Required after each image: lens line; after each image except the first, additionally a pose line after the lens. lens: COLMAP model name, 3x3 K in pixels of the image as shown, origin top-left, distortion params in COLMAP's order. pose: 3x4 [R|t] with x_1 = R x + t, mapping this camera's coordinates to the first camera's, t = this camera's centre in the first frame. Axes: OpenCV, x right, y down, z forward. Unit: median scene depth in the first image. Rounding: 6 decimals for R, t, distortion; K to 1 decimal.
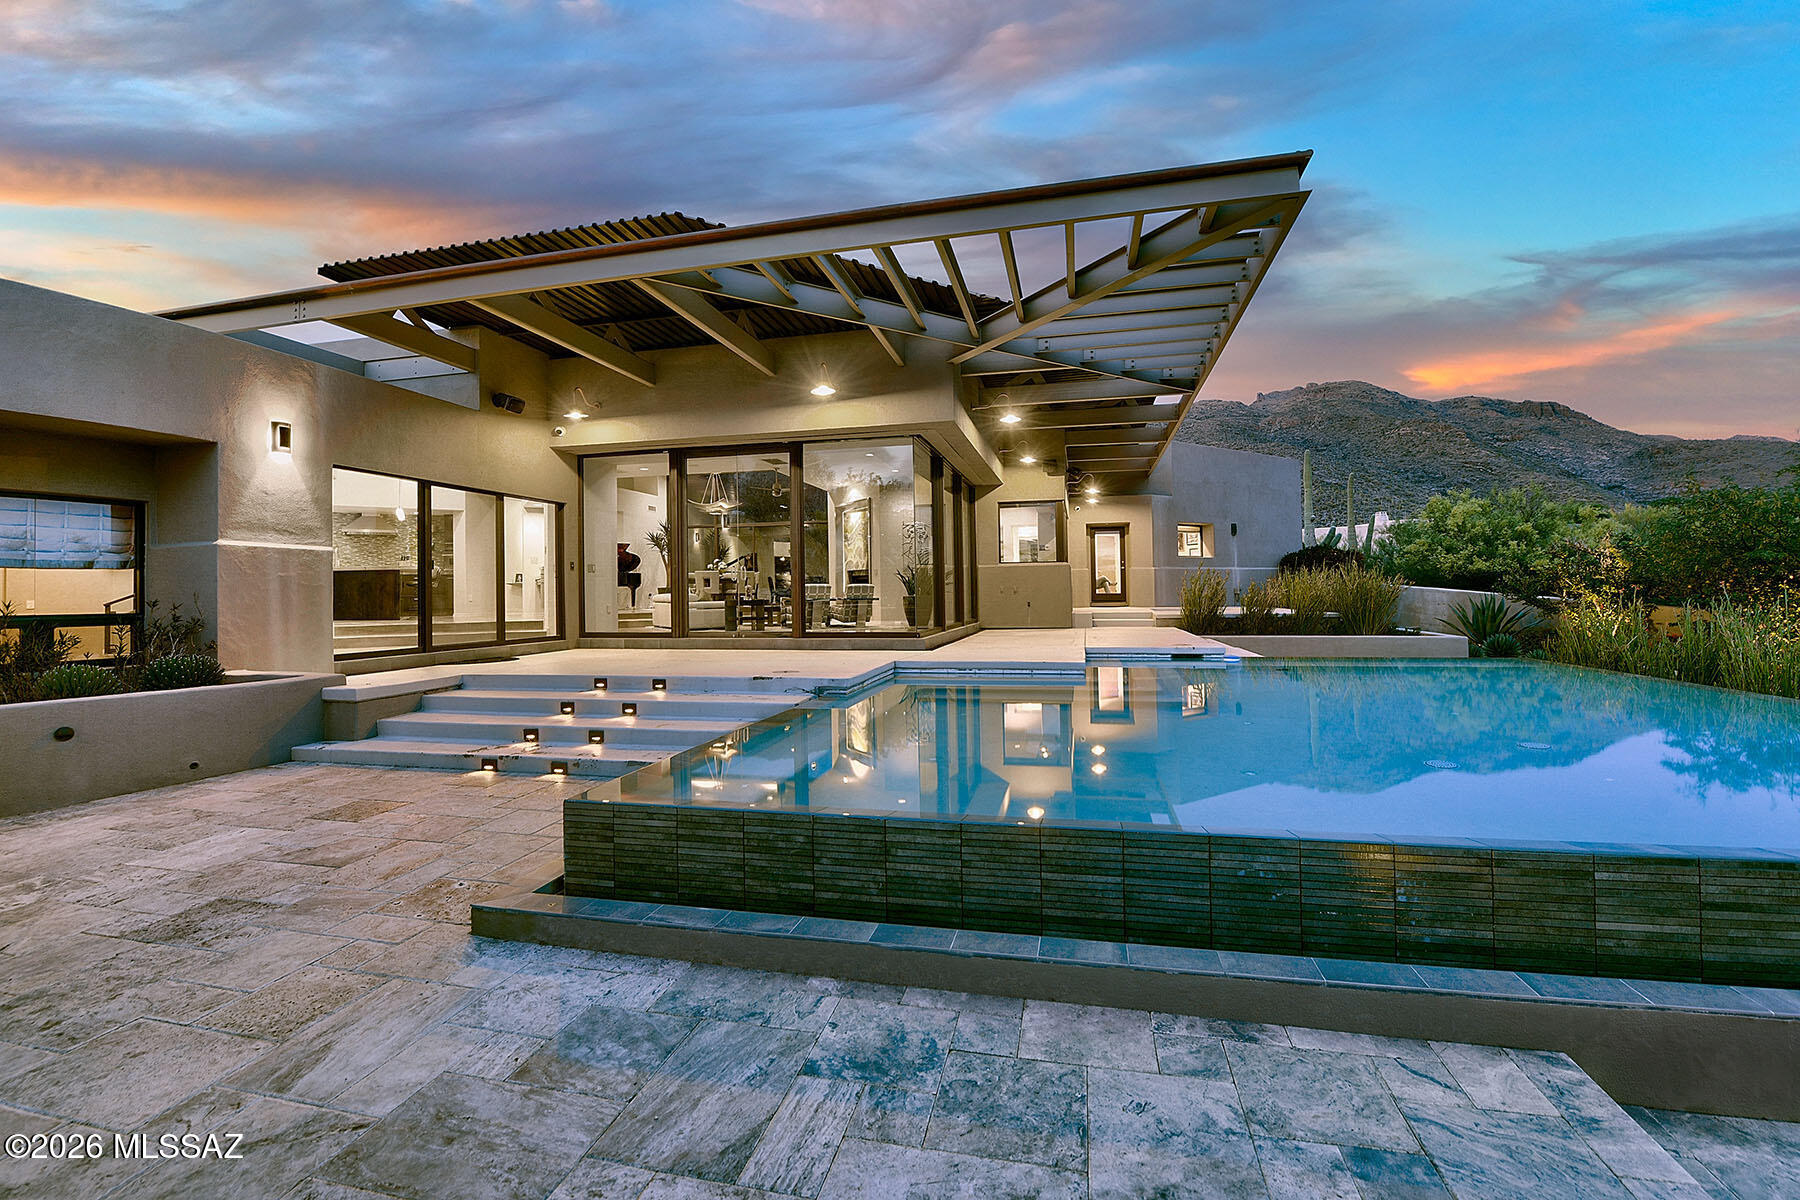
lens RADIAL K [[770.0, 0, 900.0], [0, 770.0, 600.0], [0, 0, 1]] dist [-0.016233, -0.002827]
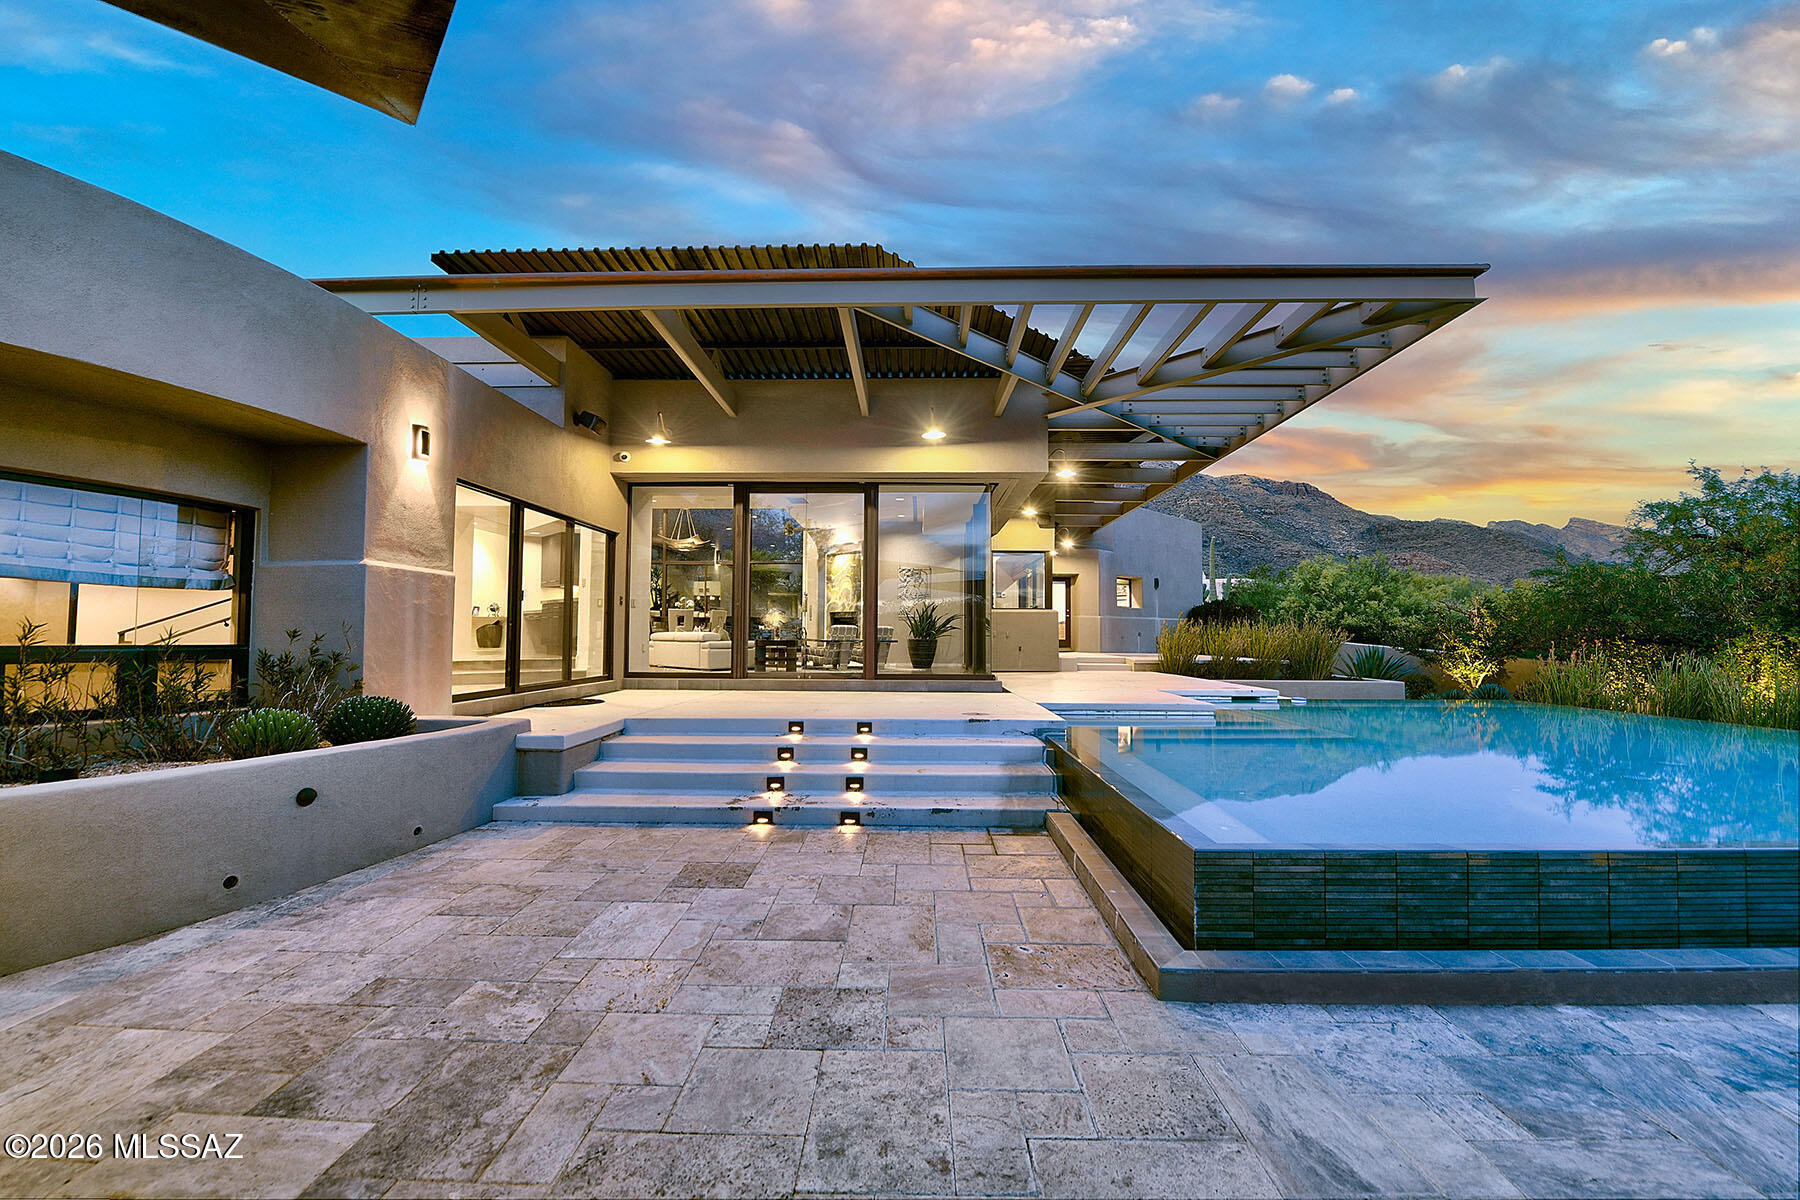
lens RADIAL K [[748.1, 0, 897.6], [0, 748.1, 621.2], [0, 0, 1]] dist [-0.017263, -0.002544]
pose [[0.978870, 0.022298, 0.203262, -0.478828], [-0.016432, 0.999400, -0.030504, 0.004900], [-0.203820, 0.026519, 0.978649, 0.076553]]
